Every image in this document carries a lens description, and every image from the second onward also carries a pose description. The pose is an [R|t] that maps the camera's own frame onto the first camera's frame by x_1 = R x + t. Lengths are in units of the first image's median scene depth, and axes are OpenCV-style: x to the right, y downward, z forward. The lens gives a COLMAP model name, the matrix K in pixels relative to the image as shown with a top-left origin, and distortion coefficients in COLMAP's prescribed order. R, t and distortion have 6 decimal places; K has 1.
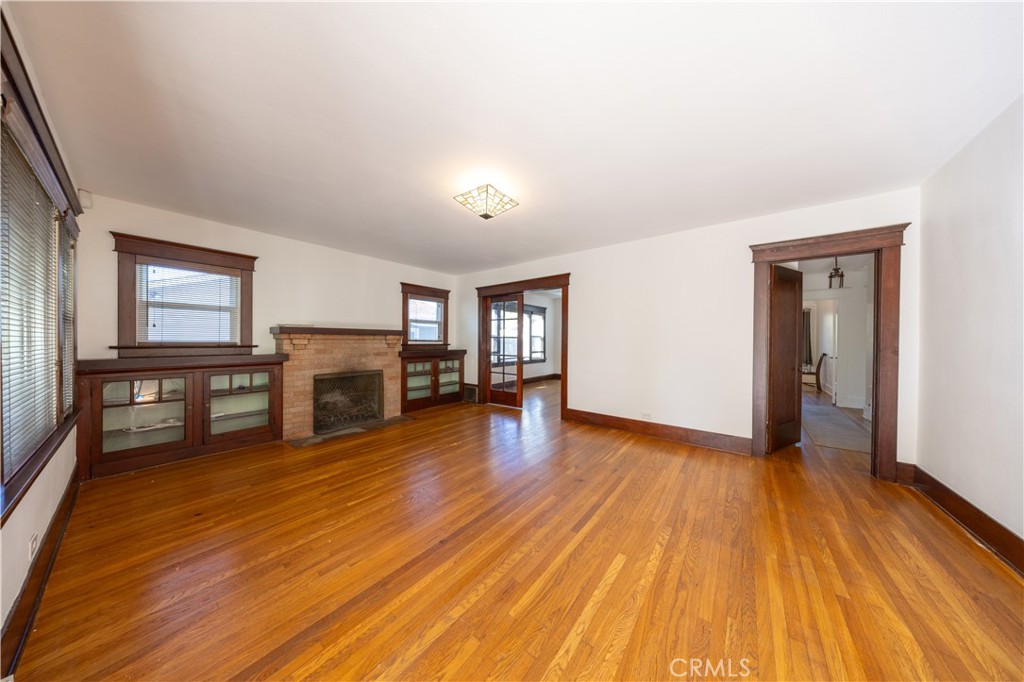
lens RADIAL K [[296.5, 0, 524.2], [0, 296.5, 344.9], [0, 0, 1]] dist [0.000679, -0.000010]
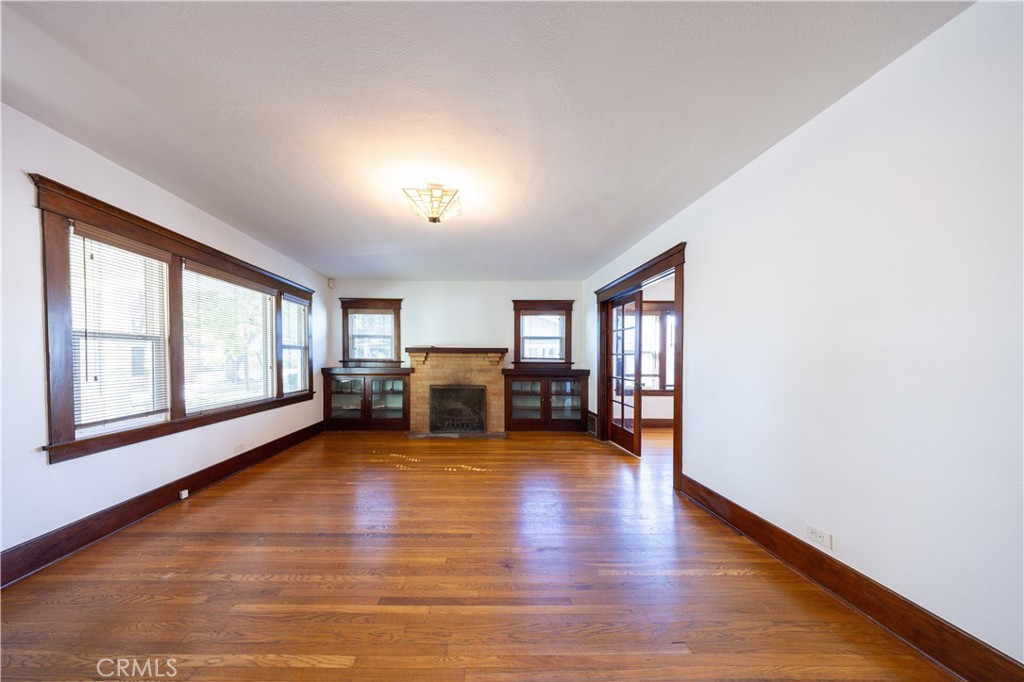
lens RADIAL K [[327.4, 0, 510.6], [0, 327.4, 367.5], [0, 0, 1]] dist [0.001143, 0.000005]
pose [[0.601024, 0.025506, -0.798824, 0.483859], [-0.016967, 0.999673, 0.019154, -0.004973], [0.799051, 0.002042, 0.601260, 0.346494]]
